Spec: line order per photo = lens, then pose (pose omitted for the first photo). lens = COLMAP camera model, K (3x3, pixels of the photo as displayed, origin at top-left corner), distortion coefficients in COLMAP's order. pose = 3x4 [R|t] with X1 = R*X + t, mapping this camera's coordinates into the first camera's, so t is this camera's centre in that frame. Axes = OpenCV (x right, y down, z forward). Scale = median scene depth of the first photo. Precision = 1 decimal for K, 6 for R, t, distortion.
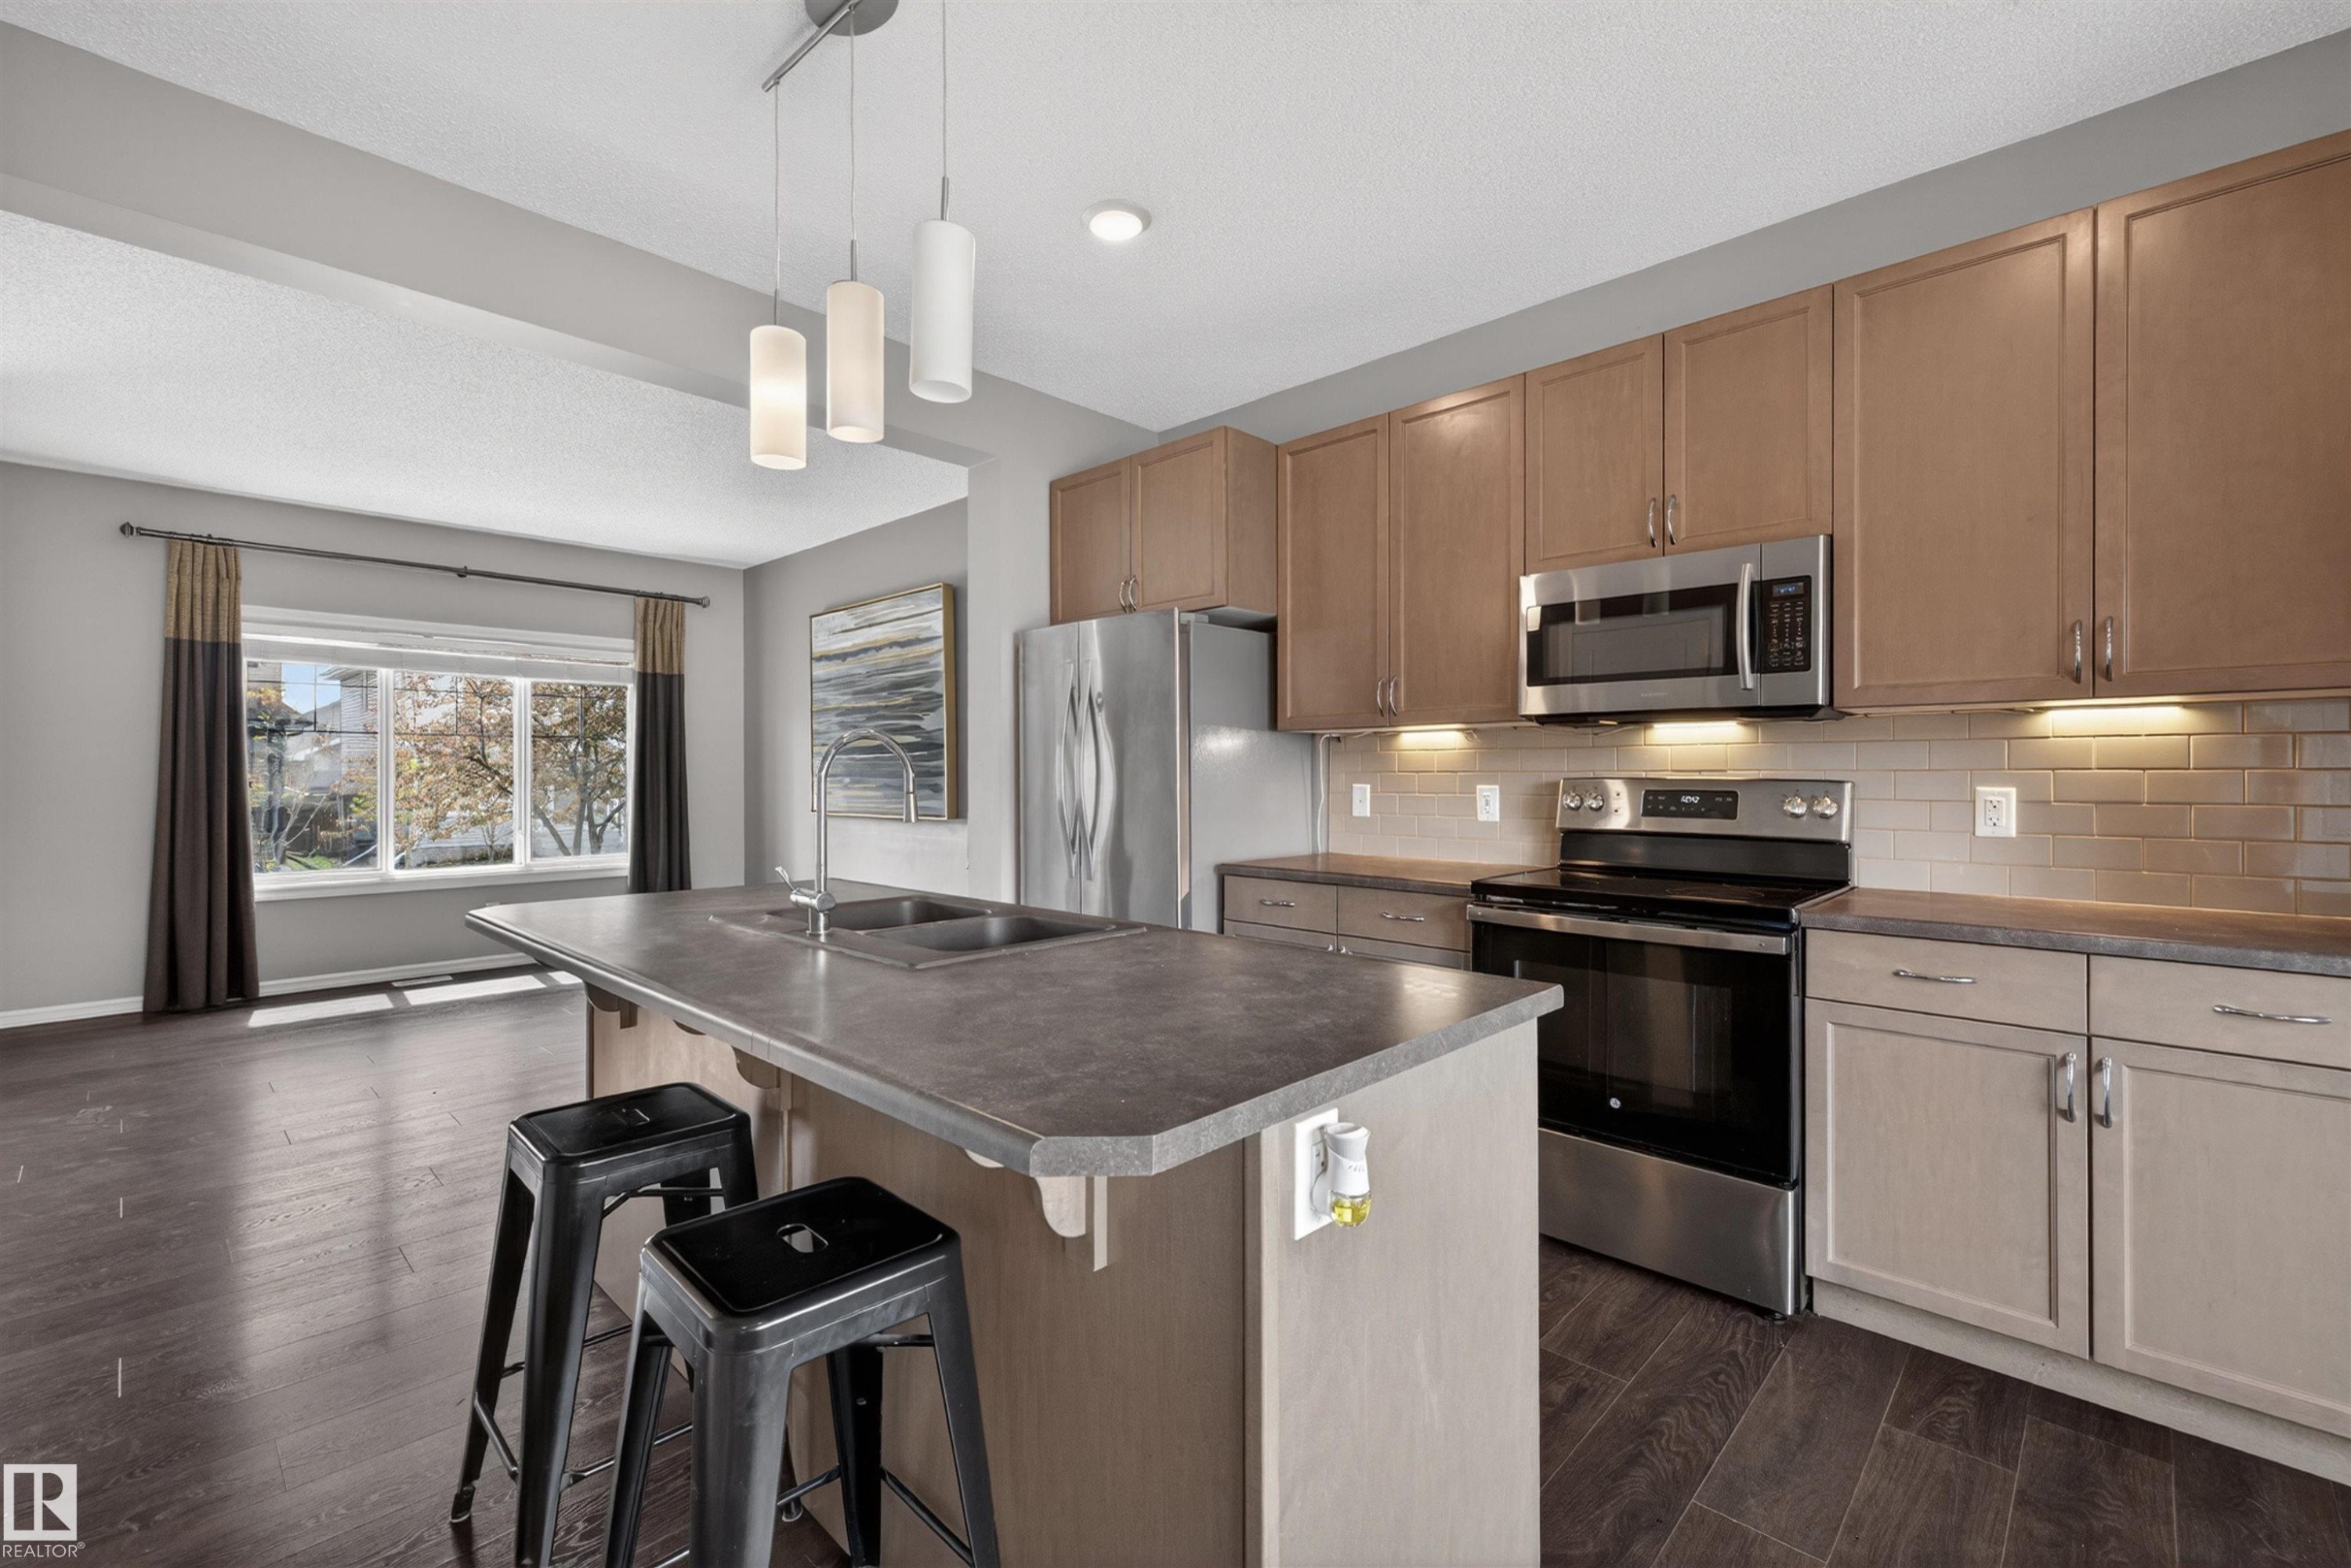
lens RADIAL K [[999.3, 0, 1175.4], [0, 999.3, 776.4], [0, 0, 1]] dist [0.013358, -0.000119]
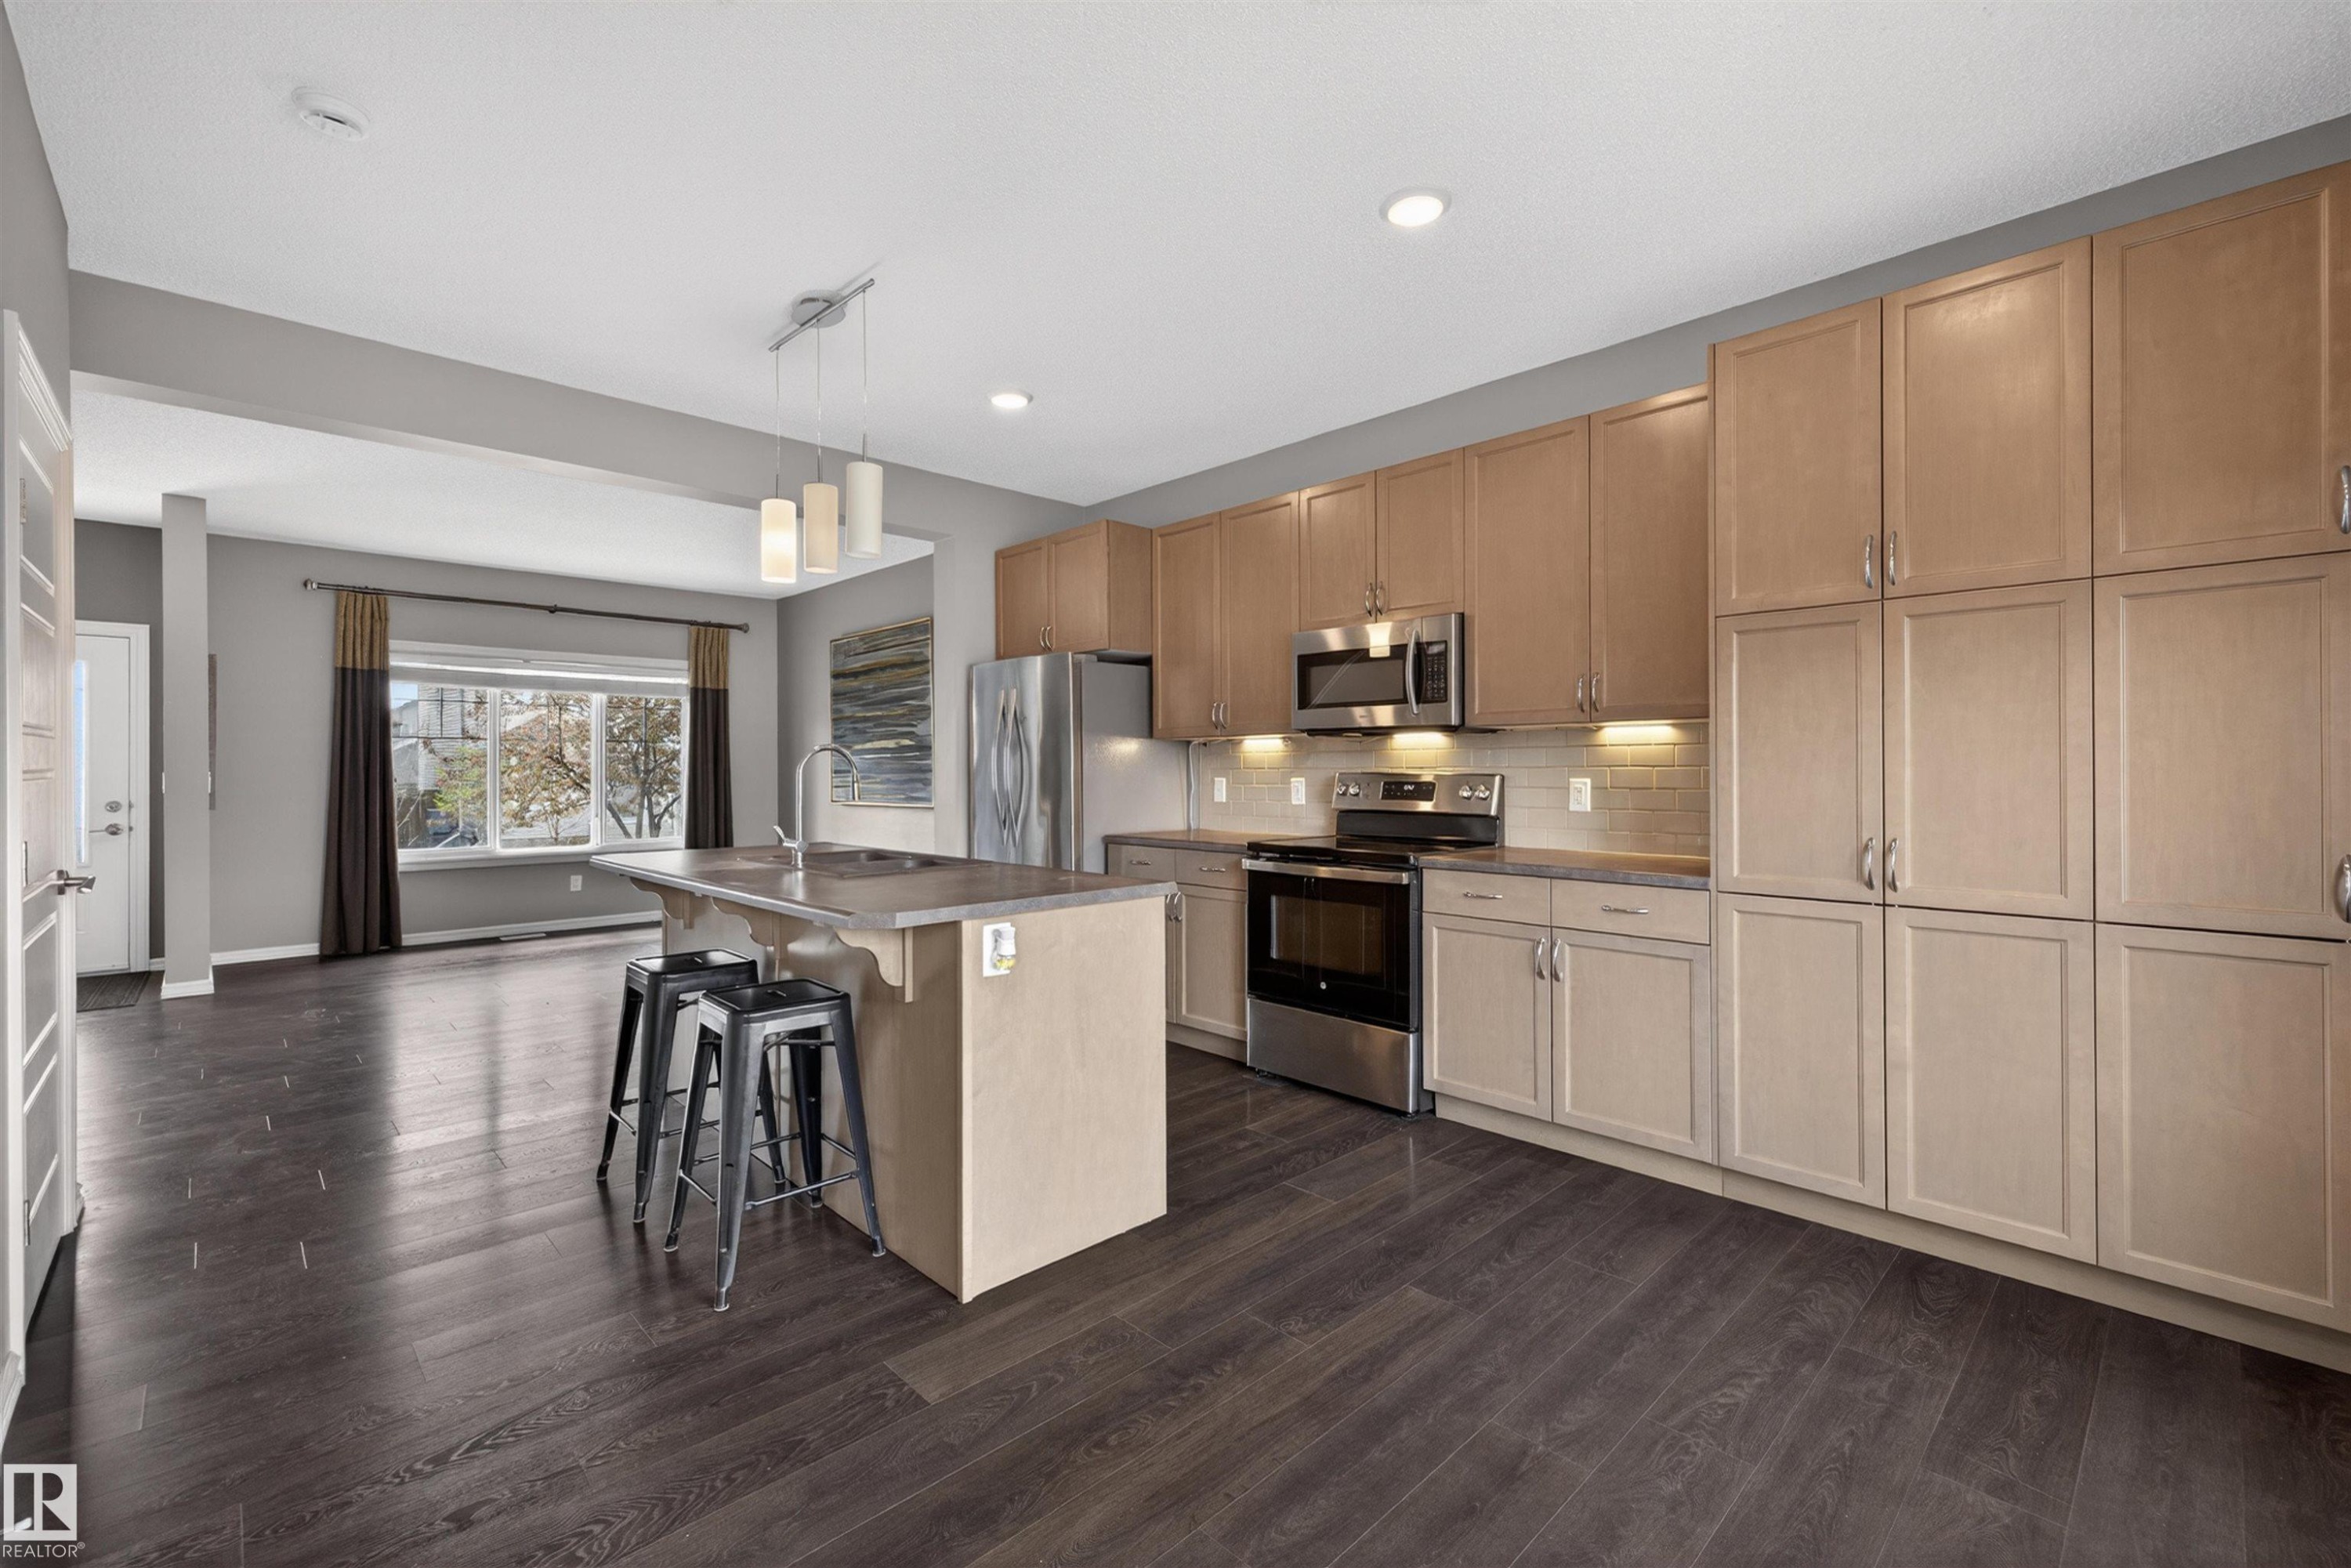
lens RADIAL K [[990.3, 0, 1171.9], [0, 990.3, 772.7], [0, 0, 1]] dist [0.010531, -0.000106]
pose [[0.999236, -0.001310, -0.039072, 0.181151], [0.001309, 0.999999, -0.000061, 0.000903], [0.039072, 0.000010, 0.999236, -0.347554]]
